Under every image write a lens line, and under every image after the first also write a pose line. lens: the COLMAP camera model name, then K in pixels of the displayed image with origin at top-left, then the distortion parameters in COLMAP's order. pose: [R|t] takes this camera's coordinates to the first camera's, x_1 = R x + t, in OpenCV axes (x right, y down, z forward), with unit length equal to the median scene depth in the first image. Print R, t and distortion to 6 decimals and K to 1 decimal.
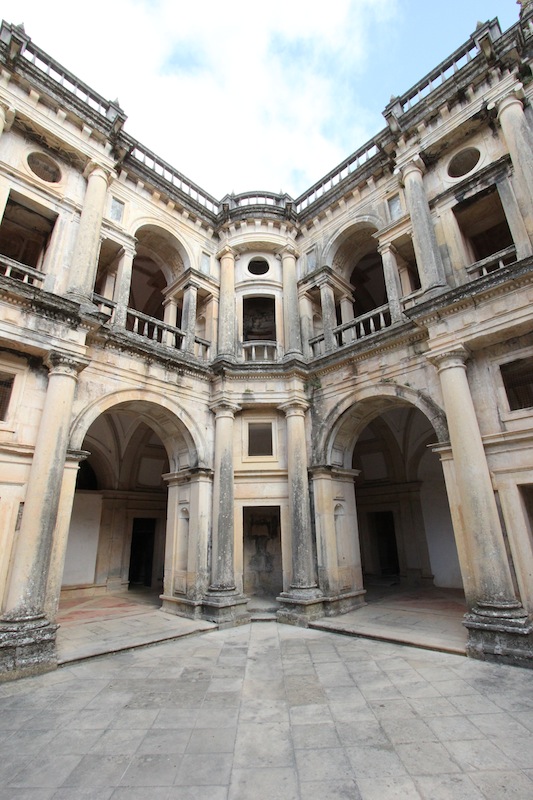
lens RADIAL K [[372.3, 0, 266.6], [0, 372.3, 400.9], [0, 0, 1]] dist [-0.001315, -0.000848]
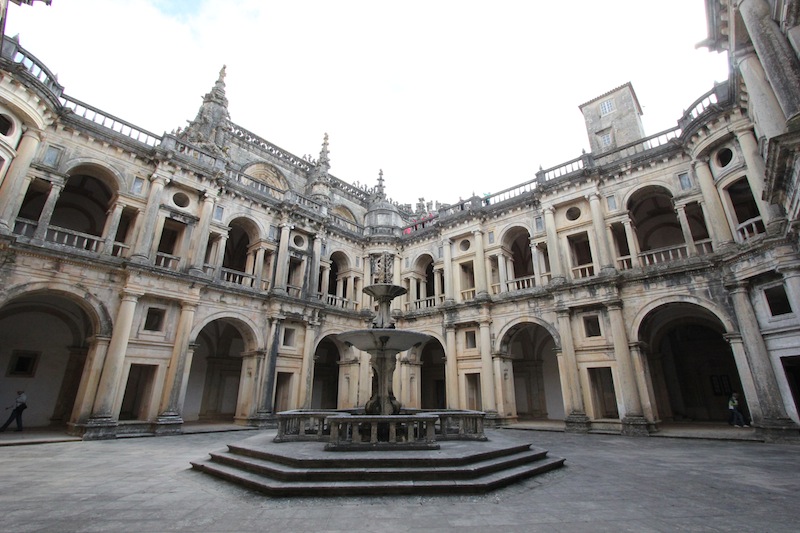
lens RADIAL K [[372.3, 0, 399.6], [0, 372.3, 267.6], [0, 0, 1]] dist [-0.001315, -0.000848]
pose [[-0.055528, 0.350328, 0.934979, -1.203399], [-0.341777, 0.873185, -0.347472, -0.034437], [-0.938139, -0.338849, 0.071248, -0.335811]]
